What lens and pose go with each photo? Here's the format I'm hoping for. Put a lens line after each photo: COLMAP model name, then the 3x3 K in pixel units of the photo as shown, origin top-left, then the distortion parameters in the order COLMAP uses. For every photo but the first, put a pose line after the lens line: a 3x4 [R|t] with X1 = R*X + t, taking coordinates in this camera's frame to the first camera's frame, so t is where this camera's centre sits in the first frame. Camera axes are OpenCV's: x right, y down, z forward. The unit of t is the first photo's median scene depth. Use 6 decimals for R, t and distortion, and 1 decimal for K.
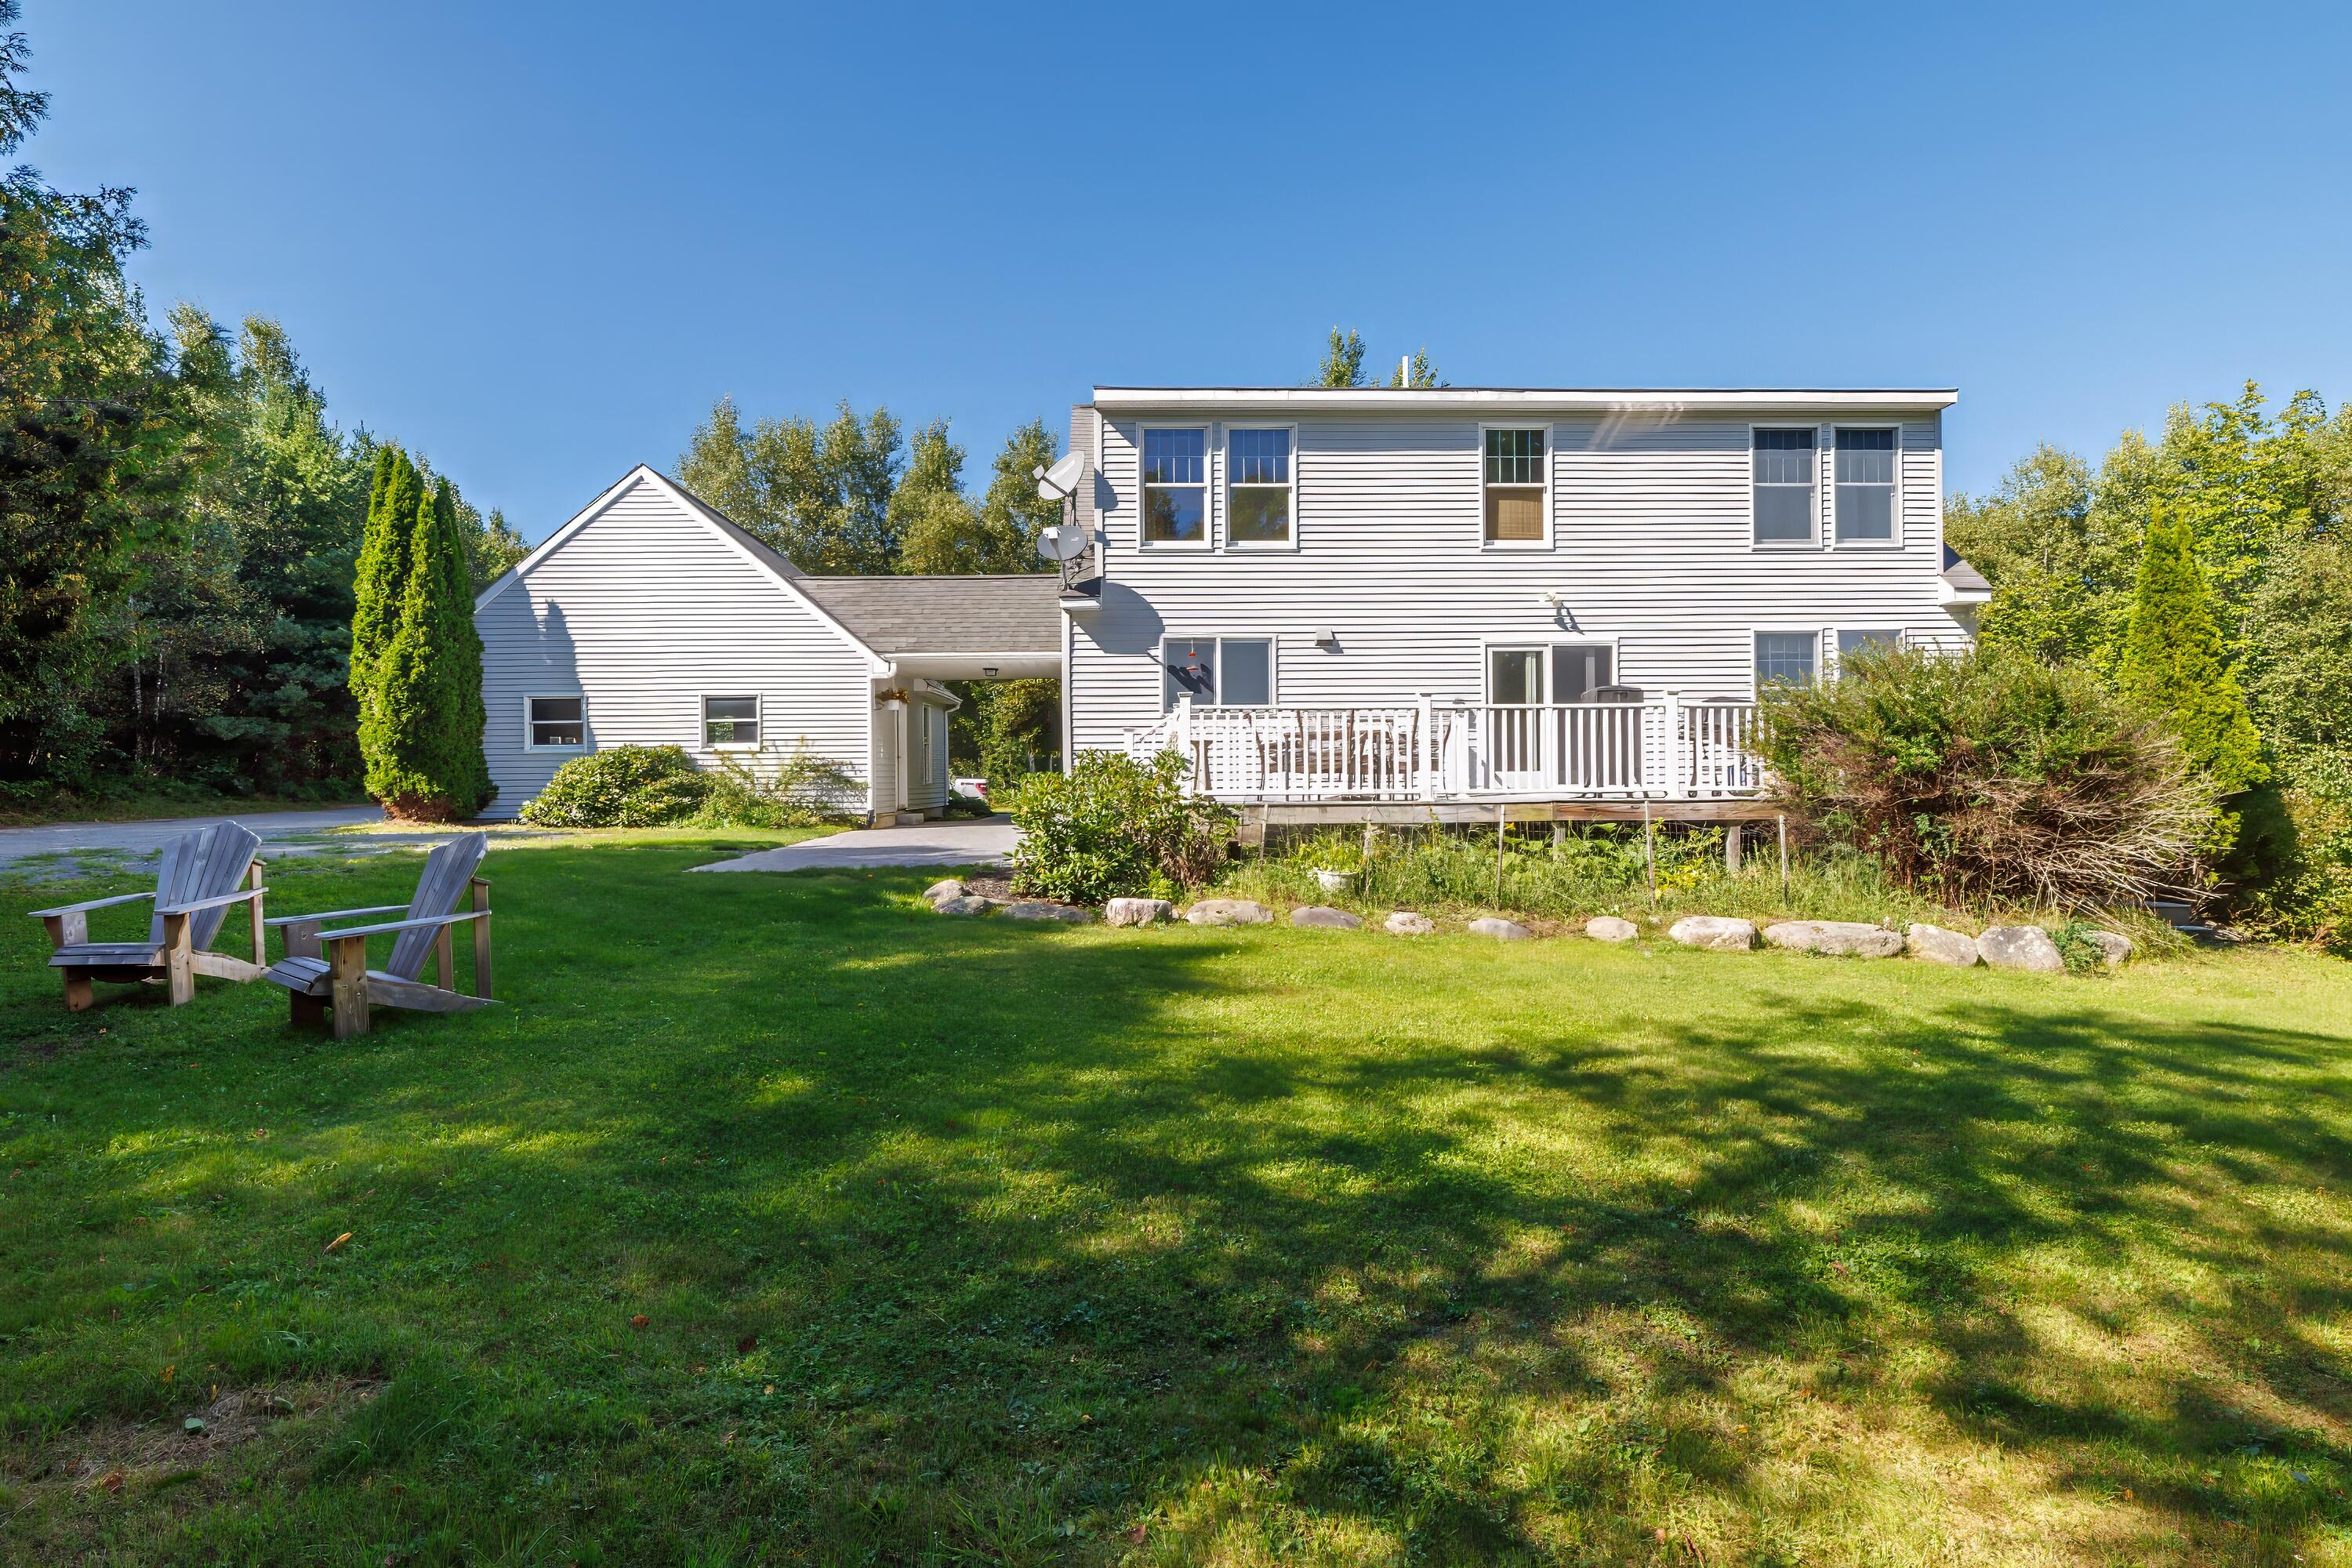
lens RADIAL K [[1178.6, 0, 1173.1], [0, 1178.6, 781.8], [0, 0, 1]] dist [0.001477, -0.000115]
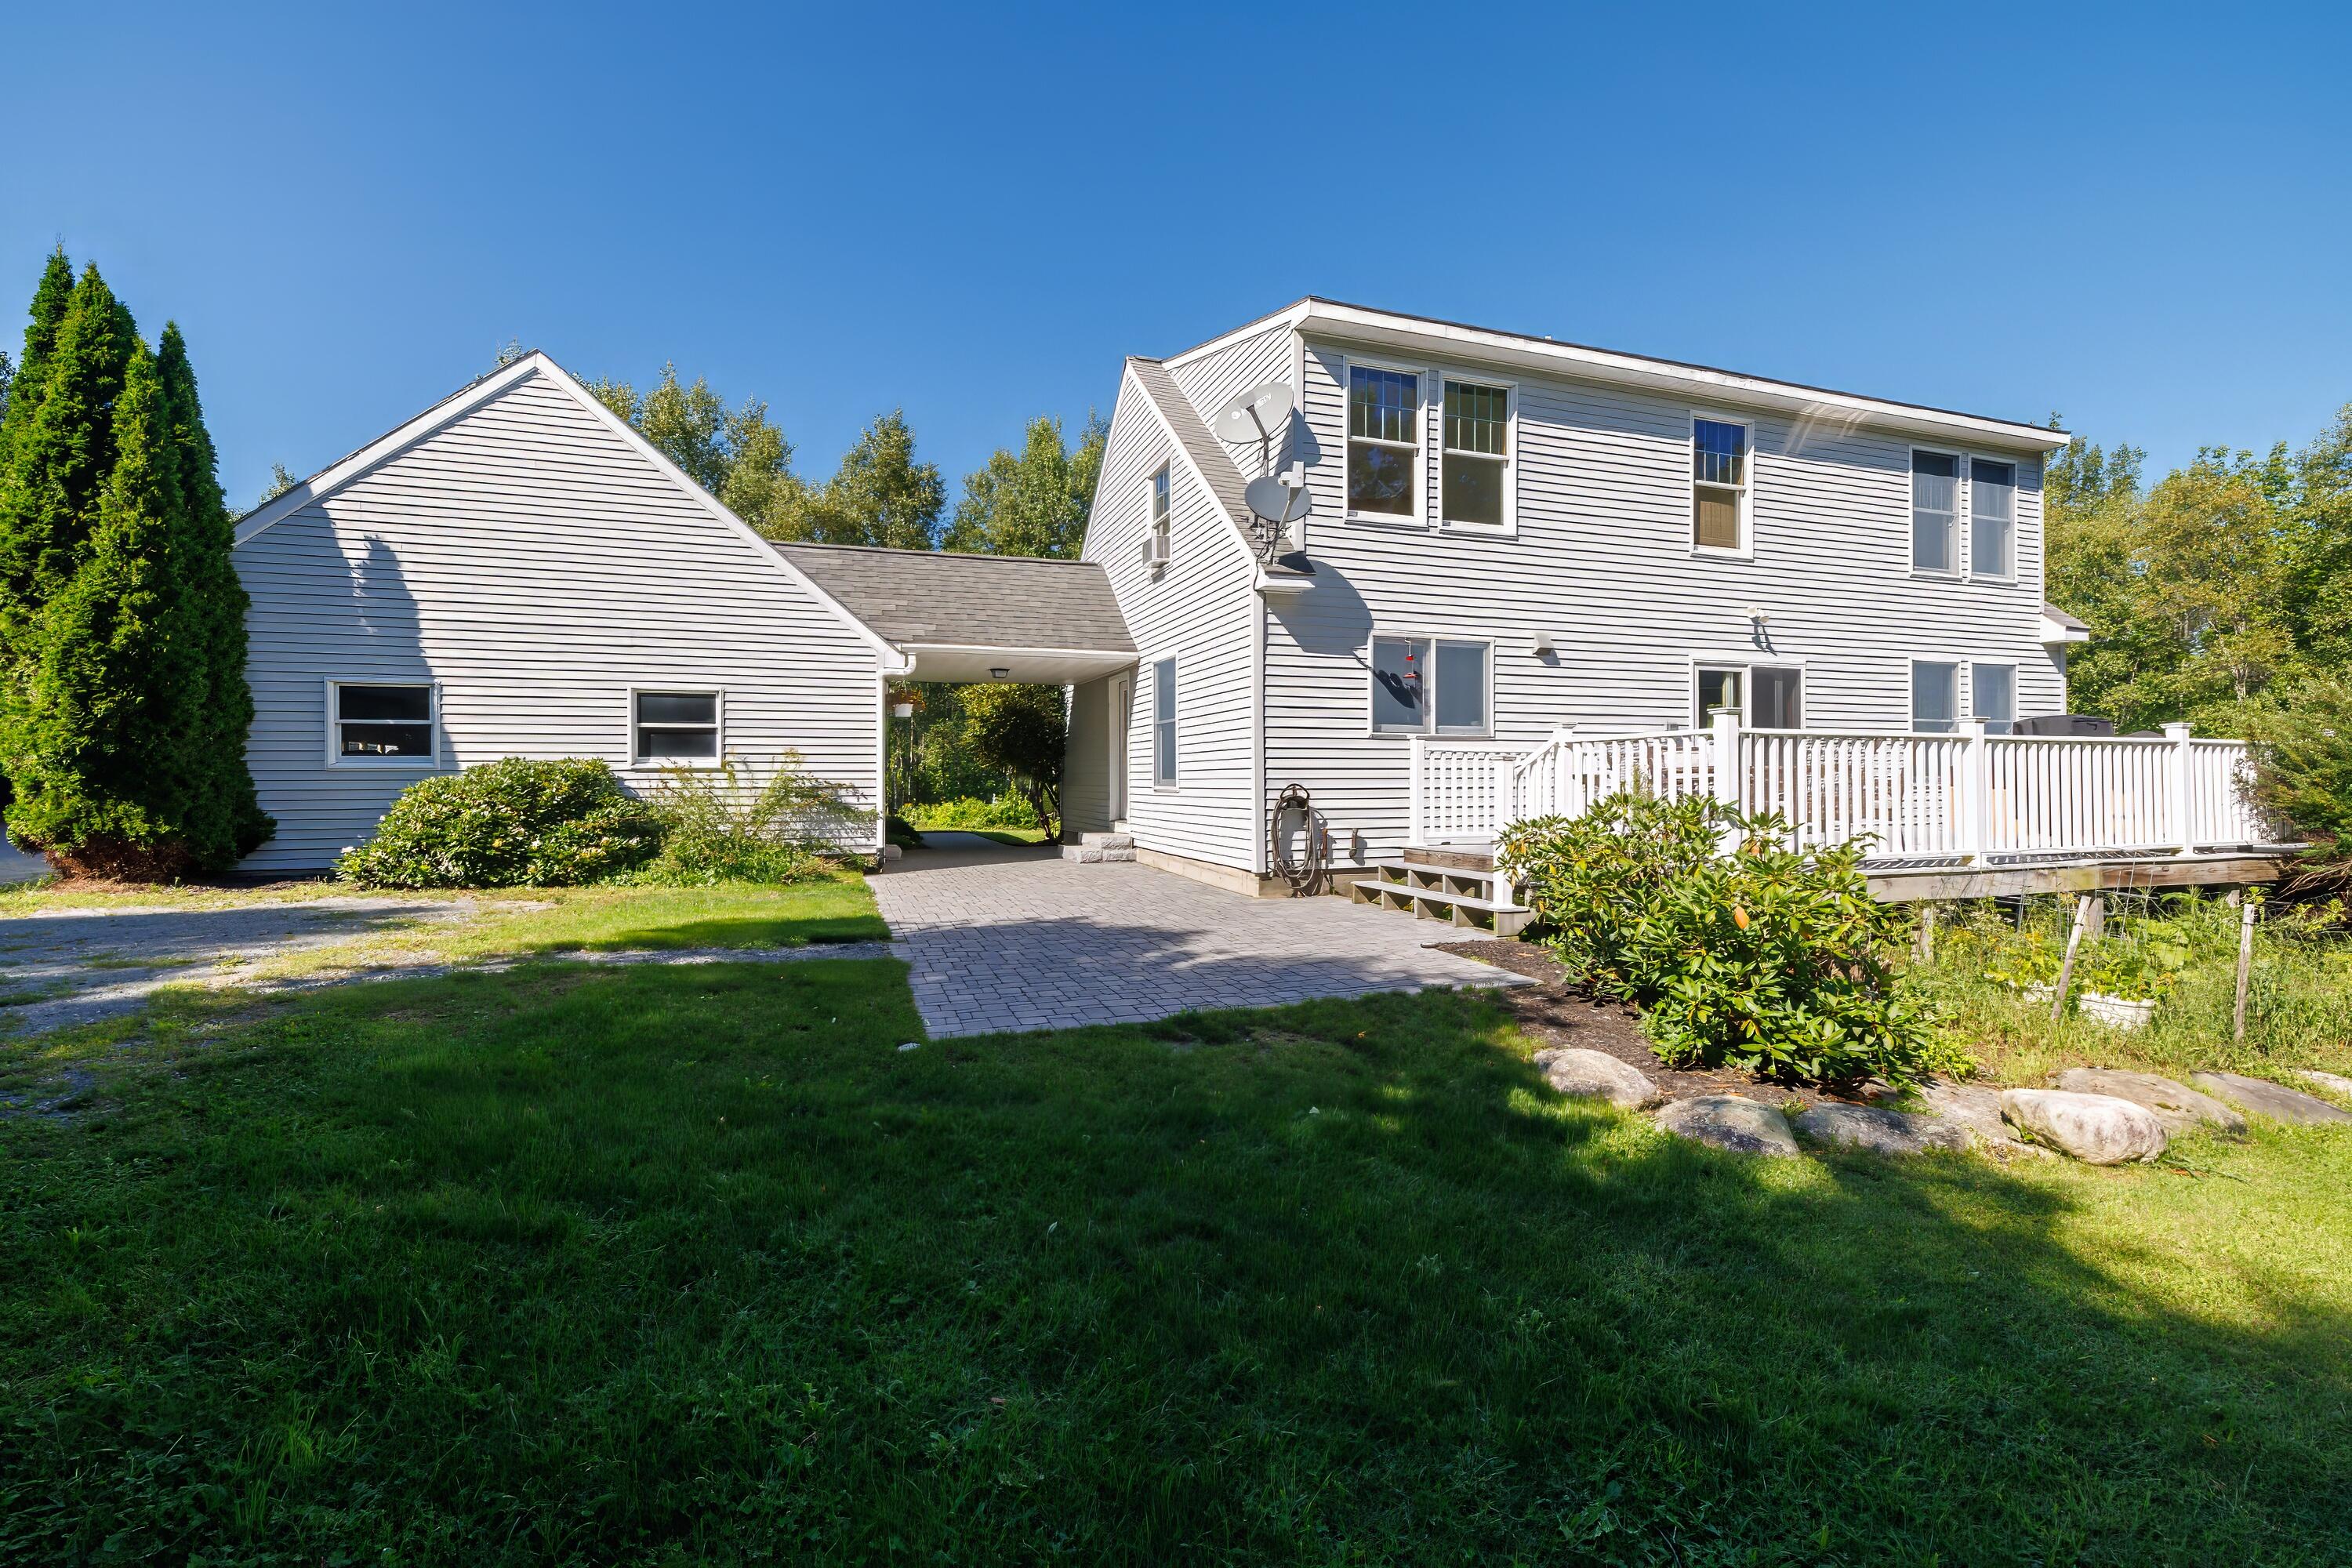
lens RADIAL K [[988.7, 0, 1175.9], [0, 988.7, 779.0], [0, 0, 1]] dist [0.003933, -0.000268]
pose [[0.952895, 0.007399, 0.303211, -0.316836], [-0.006100, 0.999968, -0.005231, -0.021855], [-0.303240, 0.003135, 0.952909, 0.398334]]
